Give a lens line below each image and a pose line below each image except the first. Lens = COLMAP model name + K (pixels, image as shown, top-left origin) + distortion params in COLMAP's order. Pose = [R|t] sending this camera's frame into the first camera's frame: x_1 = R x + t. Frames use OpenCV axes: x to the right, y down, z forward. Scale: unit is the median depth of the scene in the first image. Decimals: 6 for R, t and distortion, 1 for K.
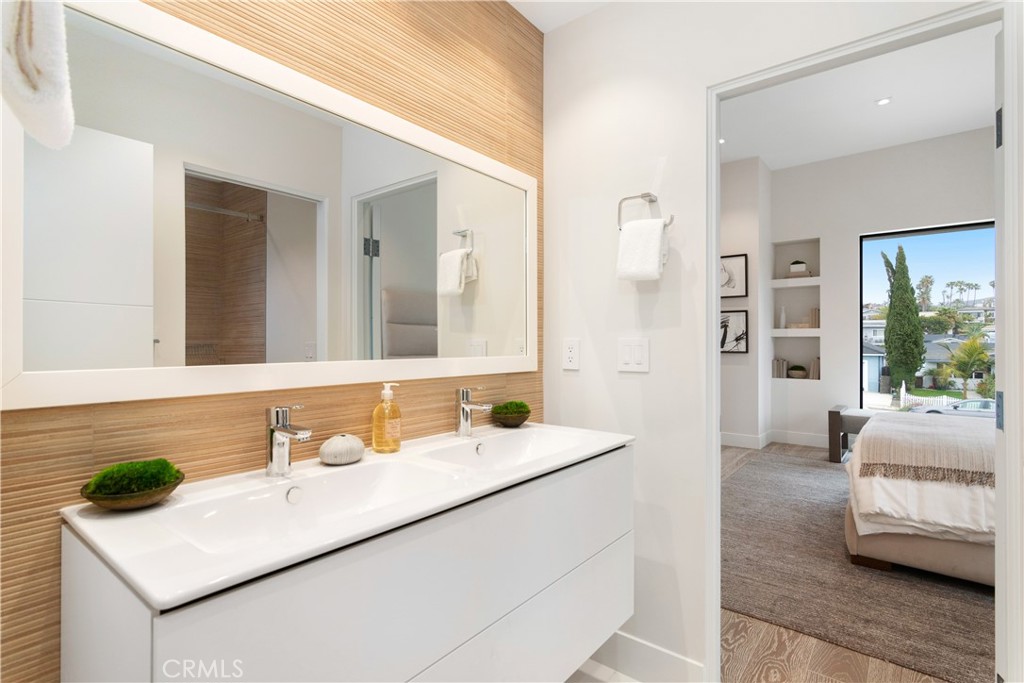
lens RADIAL K [[498.3, 0, 513.1], [0, 498.3, 336.6], [0, 0, 1]] dist [0.005394, 0.001155]
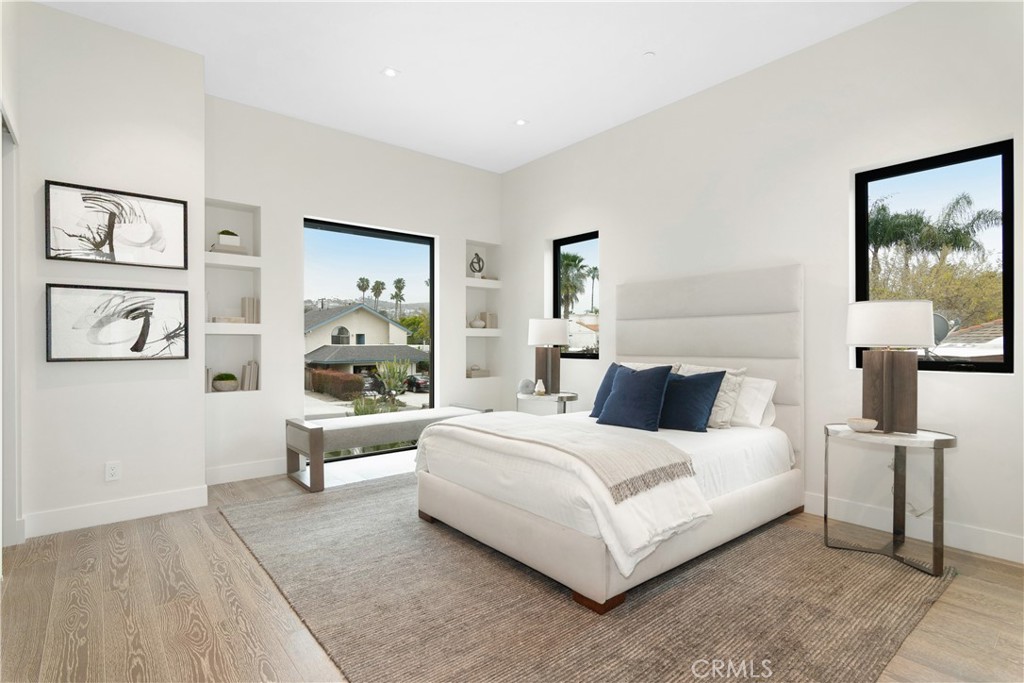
lens RADIAL K [[498.3, 0, 513.6], [0, 498.3, 341.2], [0, 0, 1]] dist [0.005394, 0.001155]
pose [[0.199586, 0.000965, 0.979880, -0.067004], [-0.011213, 0.999936, 0.001299, 0.005187], [-0.979816, -0.011247, 0.199584, 0.458280]]
